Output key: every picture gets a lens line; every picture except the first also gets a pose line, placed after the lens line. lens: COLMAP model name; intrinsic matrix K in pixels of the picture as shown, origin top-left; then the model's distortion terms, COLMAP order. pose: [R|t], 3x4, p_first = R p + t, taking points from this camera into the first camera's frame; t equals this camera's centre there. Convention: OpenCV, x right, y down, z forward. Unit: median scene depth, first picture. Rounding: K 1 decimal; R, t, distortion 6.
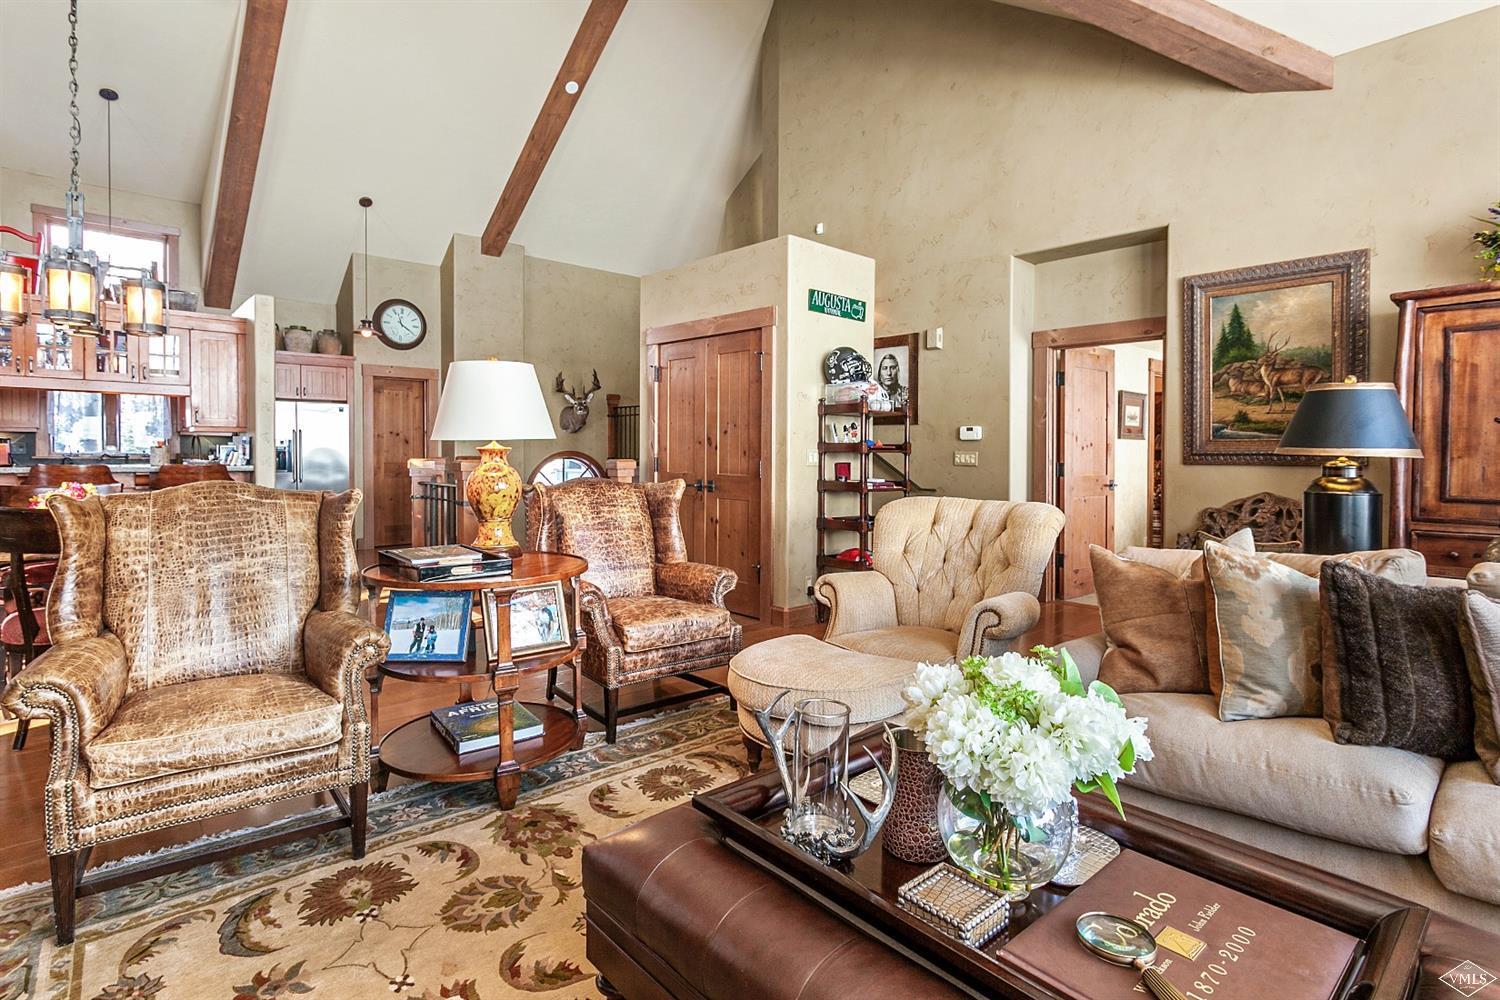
lens RADIAL K [[739.8, 0, 751.2], [0, 739.8, 468.6], [0, 0, 1]] dist [0.000179, -0.000185]
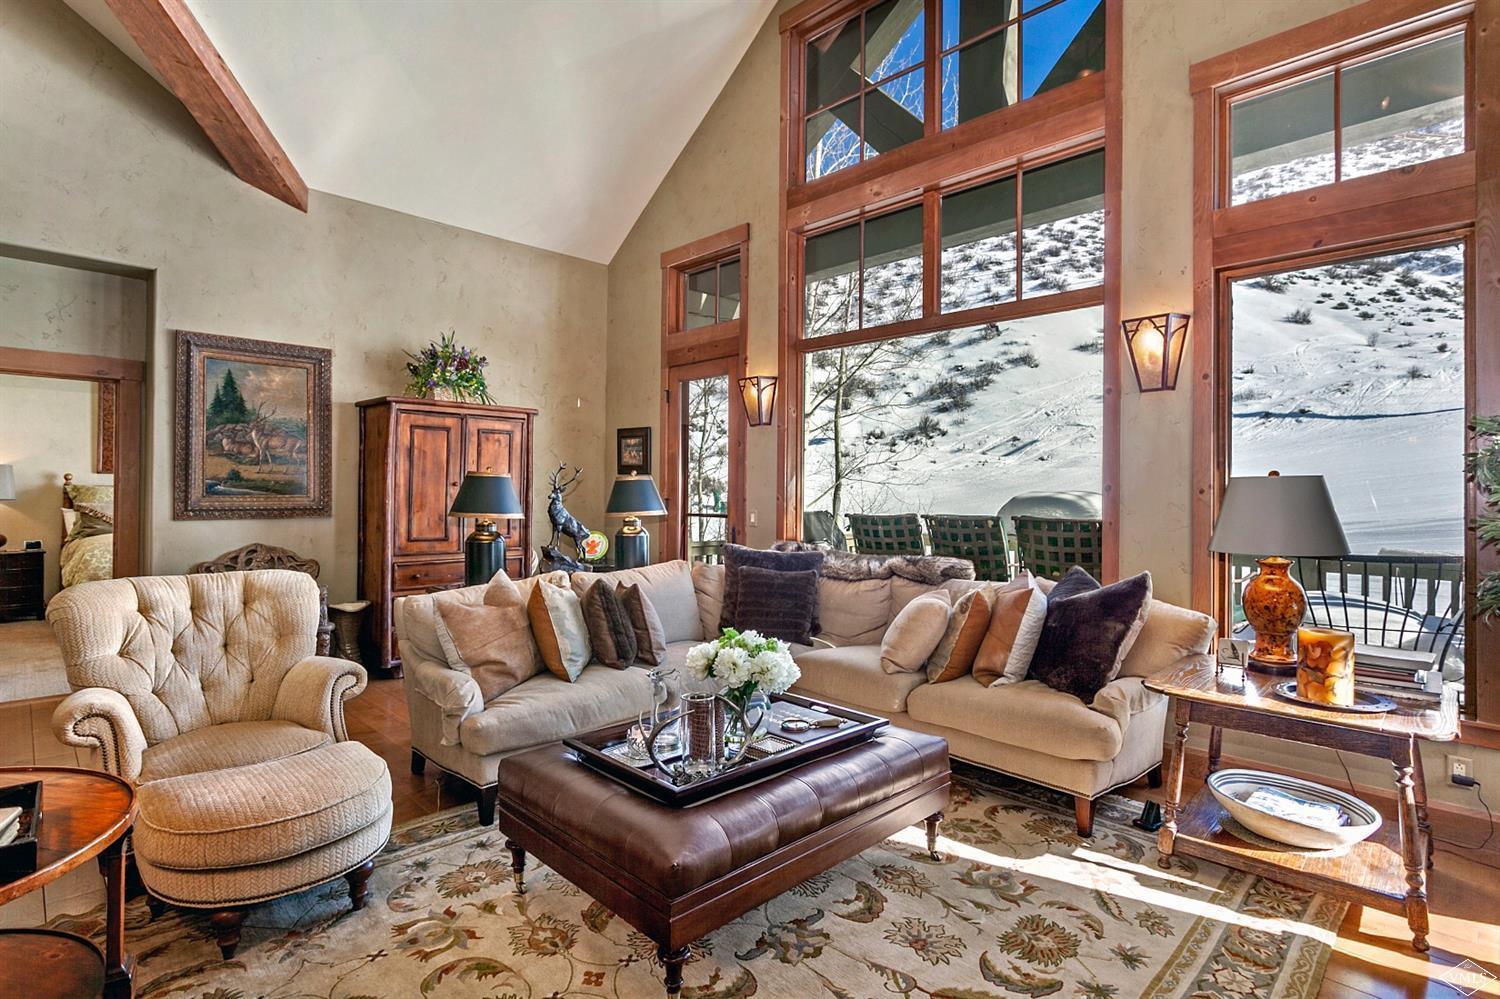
lens RADIAL K [[792.9, 0, 751.3], [0, 792.9, 481.2], [0, 0, 1]] dist [-0.002027, -0.000610]
pose [[-0.071037, 0.010989, 0.997413, -0.552715], [0.009256, 0.999904, -0.010357, -0.042630], [-0.997431, 0.008496, -0.071132, 0.338576]]
